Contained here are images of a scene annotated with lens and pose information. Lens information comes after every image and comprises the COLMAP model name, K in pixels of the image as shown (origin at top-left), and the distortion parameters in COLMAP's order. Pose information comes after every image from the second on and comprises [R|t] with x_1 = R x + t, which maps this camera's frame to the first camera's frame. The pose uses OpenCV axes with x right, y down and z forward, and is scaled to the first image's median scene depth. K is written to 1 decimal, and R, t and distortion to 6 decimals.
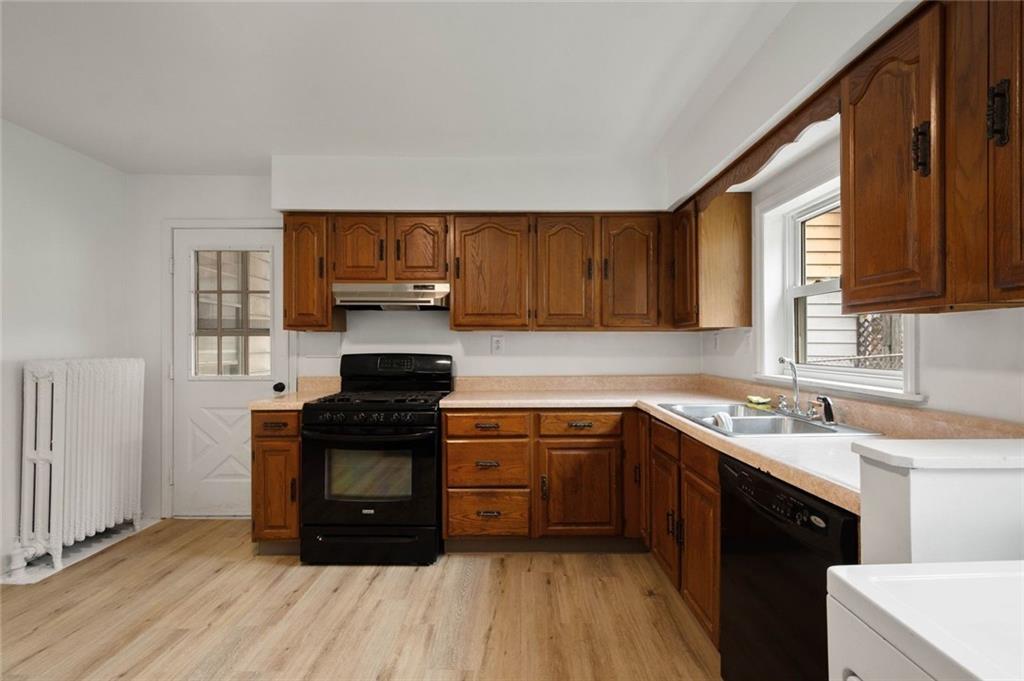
lens RADIAL K [[463.7, 0, 508.1], [0, 463.7, 349.6], [0, 0, 1]] dist [0.005498, 0.000977]
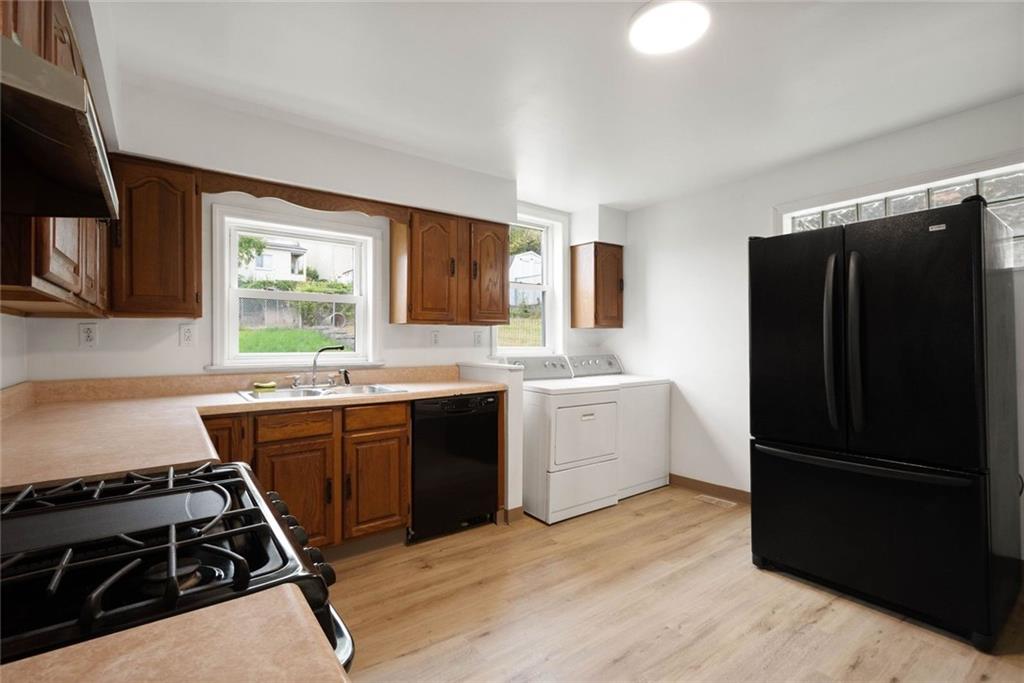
lens RADIAL K [[463.7, 0, 520.9], [0, 463.7, 335.3], [0, 0, 1]] dist [0.005498, 0.000977]
pose [[-0.615547, 0.013286, 0.787988, -0.728013], [0.011160, 0.999905, -0.008141, -0.000394], [-0.788021, 0.003782, -0.615636, 1.119924]]
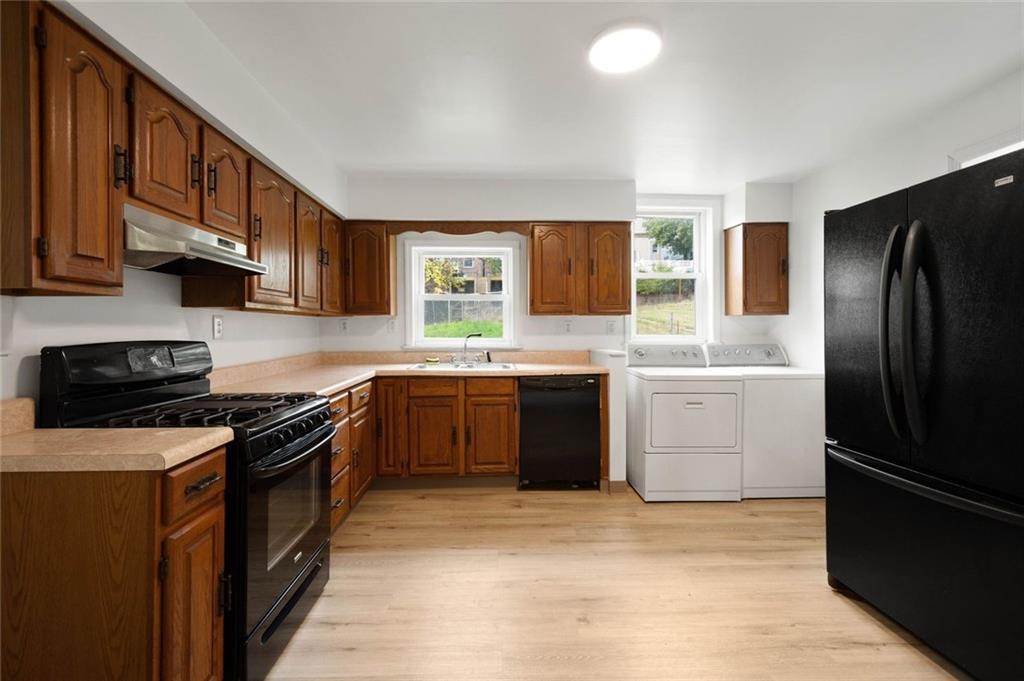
lens RADIAL K [[463.7, 0, 521.6], [0, 463.7, 327.4], [0, 0, 1]] dist [0.005498, 0.000977]
pose [[-0.067500, 0.004807, 0.997708, -1.094534], [0.012590, 0.999913, -0.003966, -0.000188], [-0.997640, 0.012293, -0.067554, 0.729716]]
